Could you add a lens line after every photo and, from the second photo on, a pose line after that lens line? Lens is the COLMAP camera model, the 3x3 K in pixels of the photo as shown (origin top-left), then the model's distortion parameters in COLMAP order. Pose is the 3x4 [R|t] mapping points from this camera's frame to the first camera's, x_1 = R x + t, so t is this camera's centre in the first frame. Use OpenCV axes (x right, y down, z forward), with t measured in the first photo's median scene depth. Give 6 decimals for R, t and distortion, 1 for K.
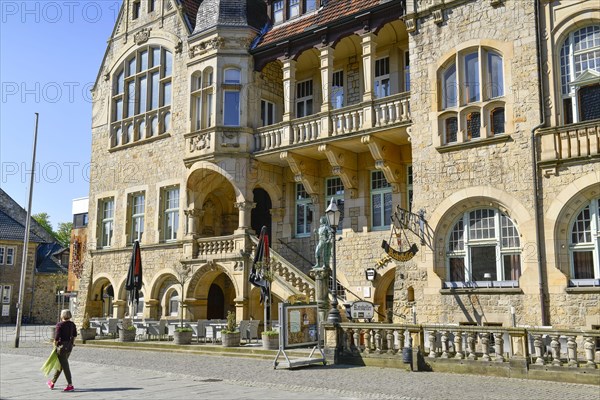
lens RADIAL K [[641.2, 0, 300.0], [0, 641.2, 200.0], [0, 0, 1]] dist [0.019918, 0.011804]
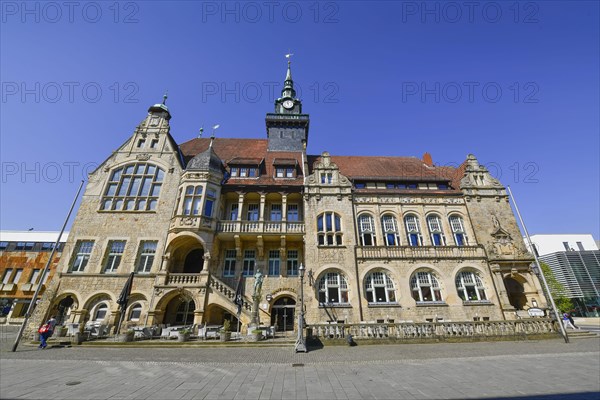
lens RADIAL K [[238.6, 0, 300.0], [0, 238.6, 200.0], [0, 0, 1]] dist [-0.014271, -0.003985]
pose [[0.732944, 0.272221, 0.623449, -0.377932], [-0.102758, 0.950234, -0.294102, 0.024162], [-0.672483, 0.151495, 0.724441, 0.263576]]
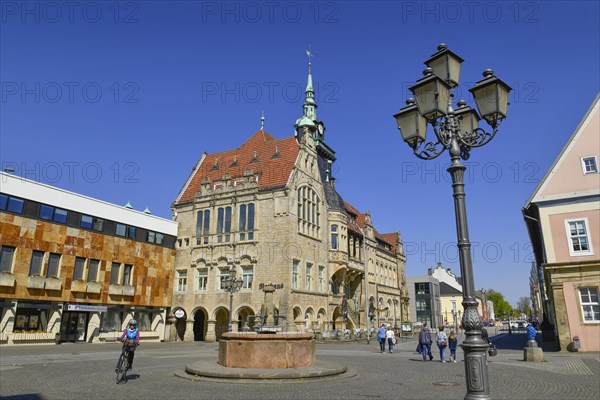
lens RADIAL K [[418.1, 0, 300.0], [0, 418.1, 200.0], [0, 0, 1]] dist [-0.044319, -0.000467]
pose [[-0.199418, 0.271814, 0.941461, -1.745809], [-0.166962, 0.937285, -0.305974, 0.234538], [-0.965586, -0.218205, -0.141529, 1.476437]]
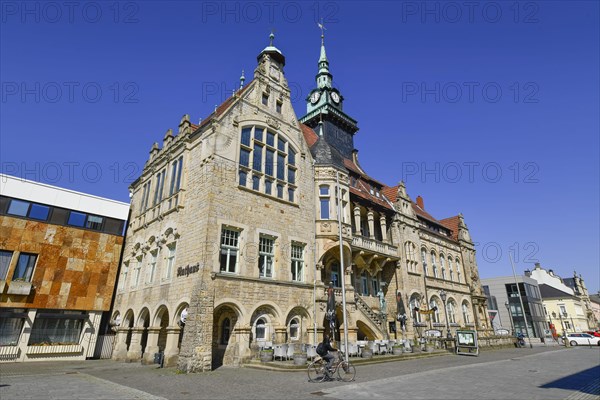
lens RADIAL K [[332.1, 0, 300.0], [0, 332.1, 200.0], [0, 0, 1]] dist [0.001939, 0.000092]
pose [[0.107759, 0.360658, 0.926452, -1.030756], [-0.163629, 0.925604, -0.341296, 0.159840], [-0.980619, -0.114817, 0.158756, 1.003487]]
